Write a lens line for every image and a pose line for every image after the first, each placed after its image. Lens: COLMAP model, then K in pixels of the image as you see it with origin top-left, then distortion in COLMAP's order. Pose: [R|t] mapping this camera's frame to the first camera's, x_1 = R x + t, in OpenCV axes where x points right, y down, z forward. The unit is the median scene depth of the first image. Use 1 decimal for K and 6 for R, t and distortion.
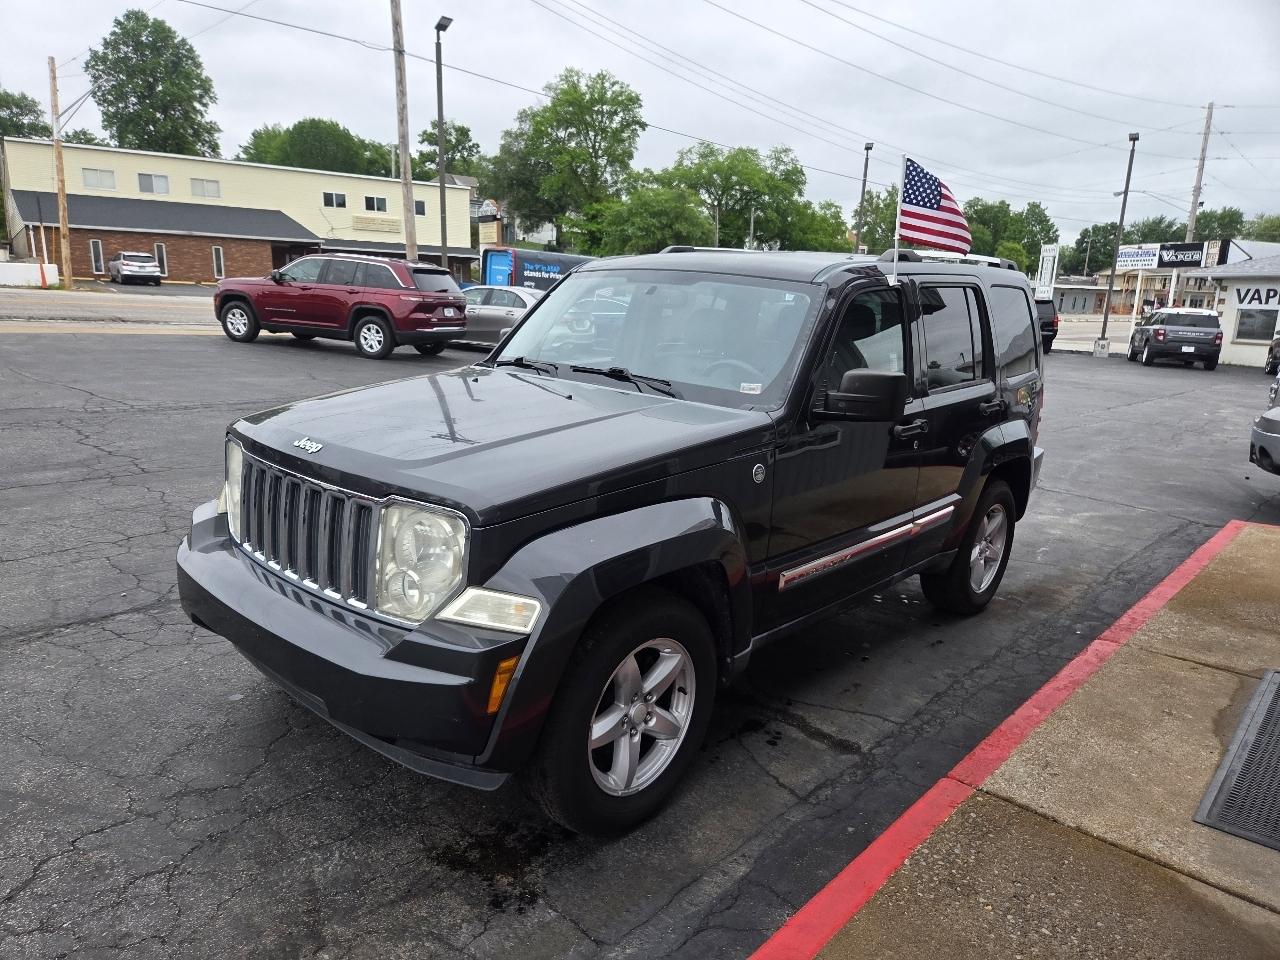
lens RADIAL K [[859.5, 0, 640.0], [0, 859.5, 494.3], [0, 0, 1]] dist [0.072833, -0.062927]
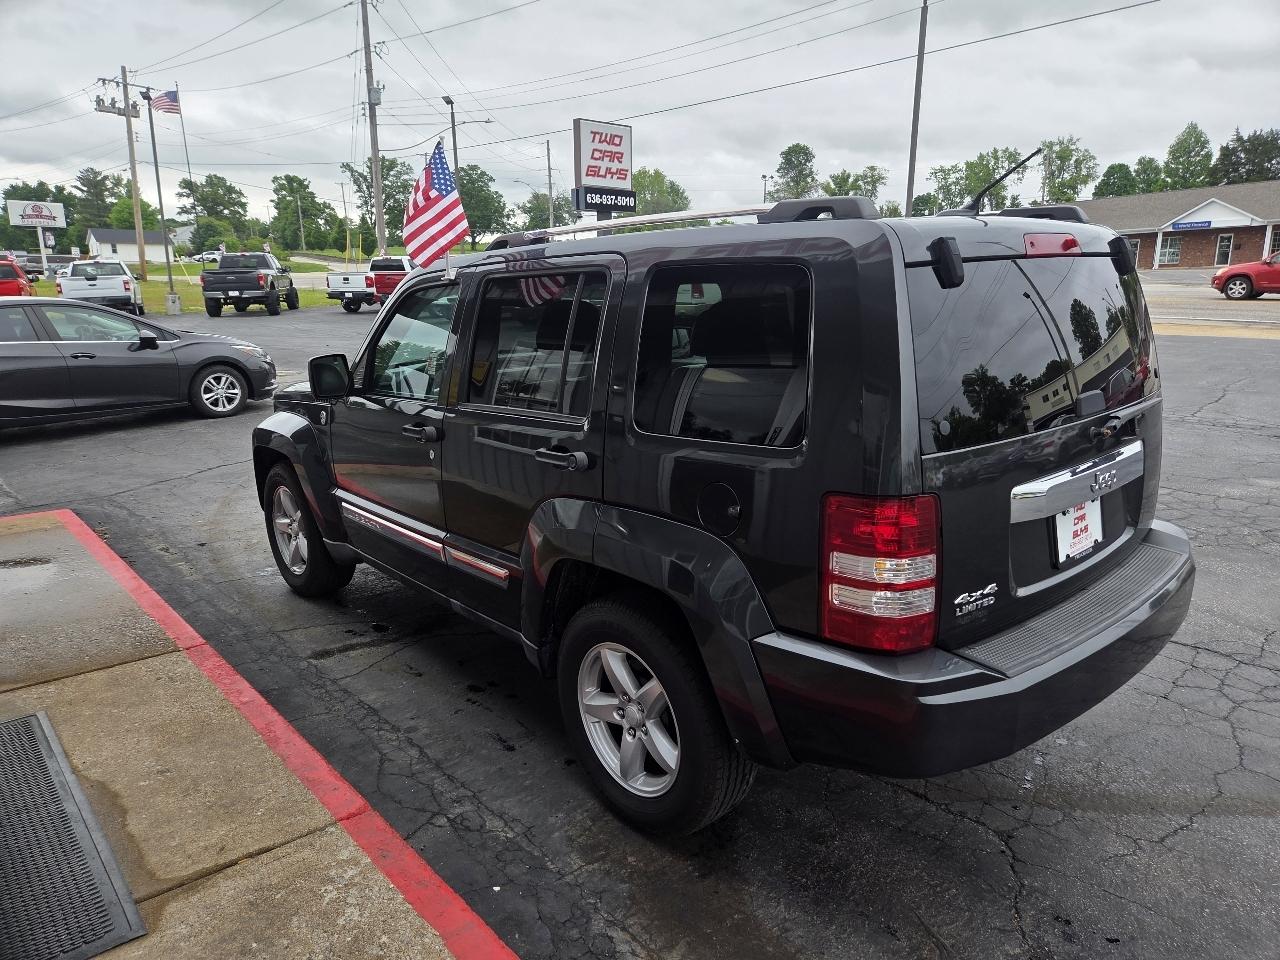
lens RADIAL K [[859.5, 0, 640.0], [0, 859.5, 494.3], [0, 0, 1]] dist [0.072833, -0.062927]
pose [[-0.119933, 0.200981, -0.972226, 0.134723], [-0.216424, 0.950449, 0.223177, -0.030475], [0.968905, 0.237179, -0.070493, 0.147327]]
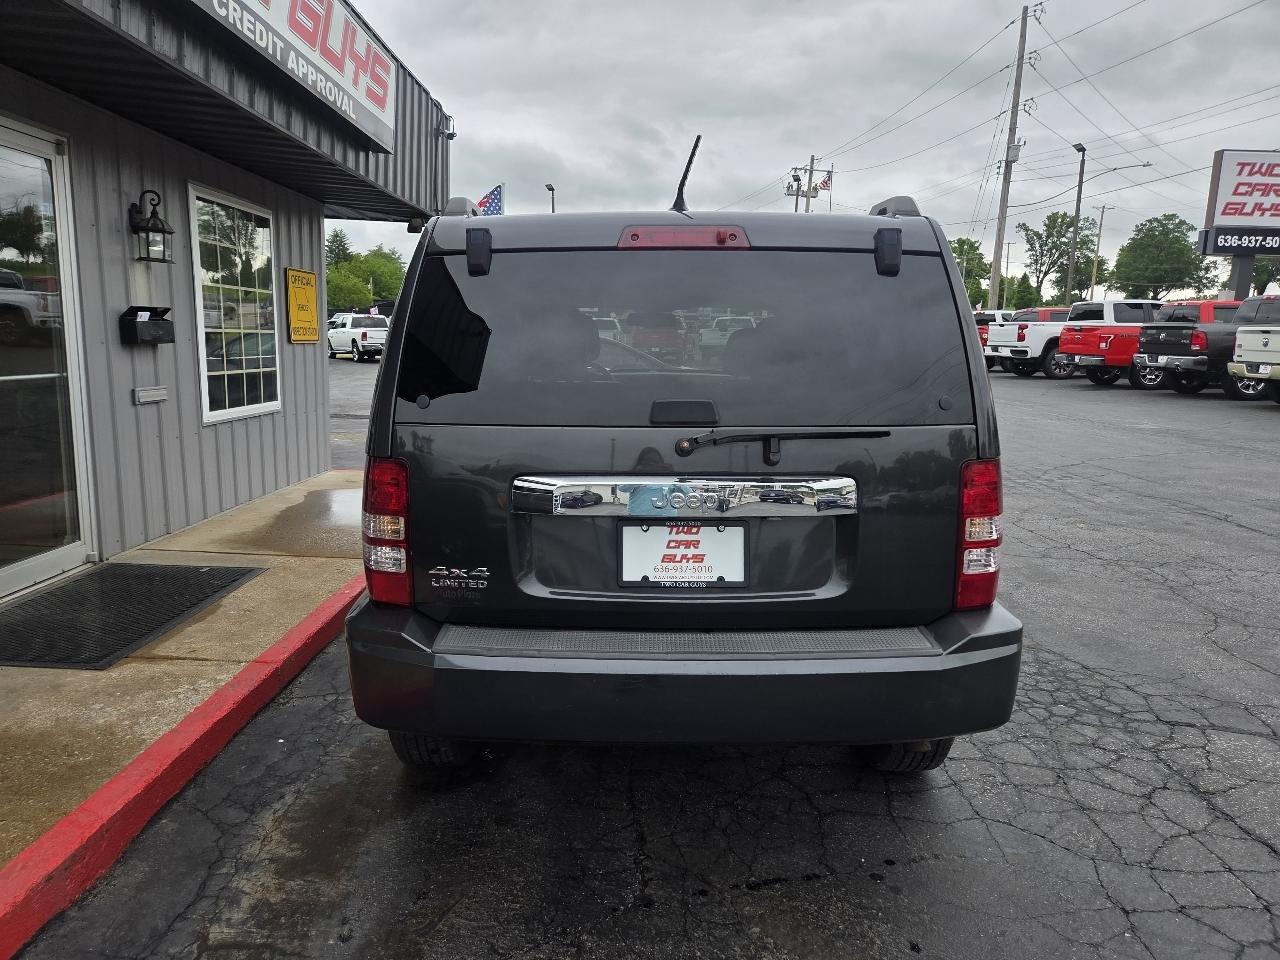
lens RADIAL K [[853.2, 0, 618.7], [0, 853.2, 480.0], [0, 0, 1]] dist [0.069144, -0.054055]
pose [[-0.754016, 0.054881, -0.654559, 0.103088], [-0.195496, 0.932595, 0.303393, -0.043045], [0.627089, 0.356727, -0.692463, 0.219387]]
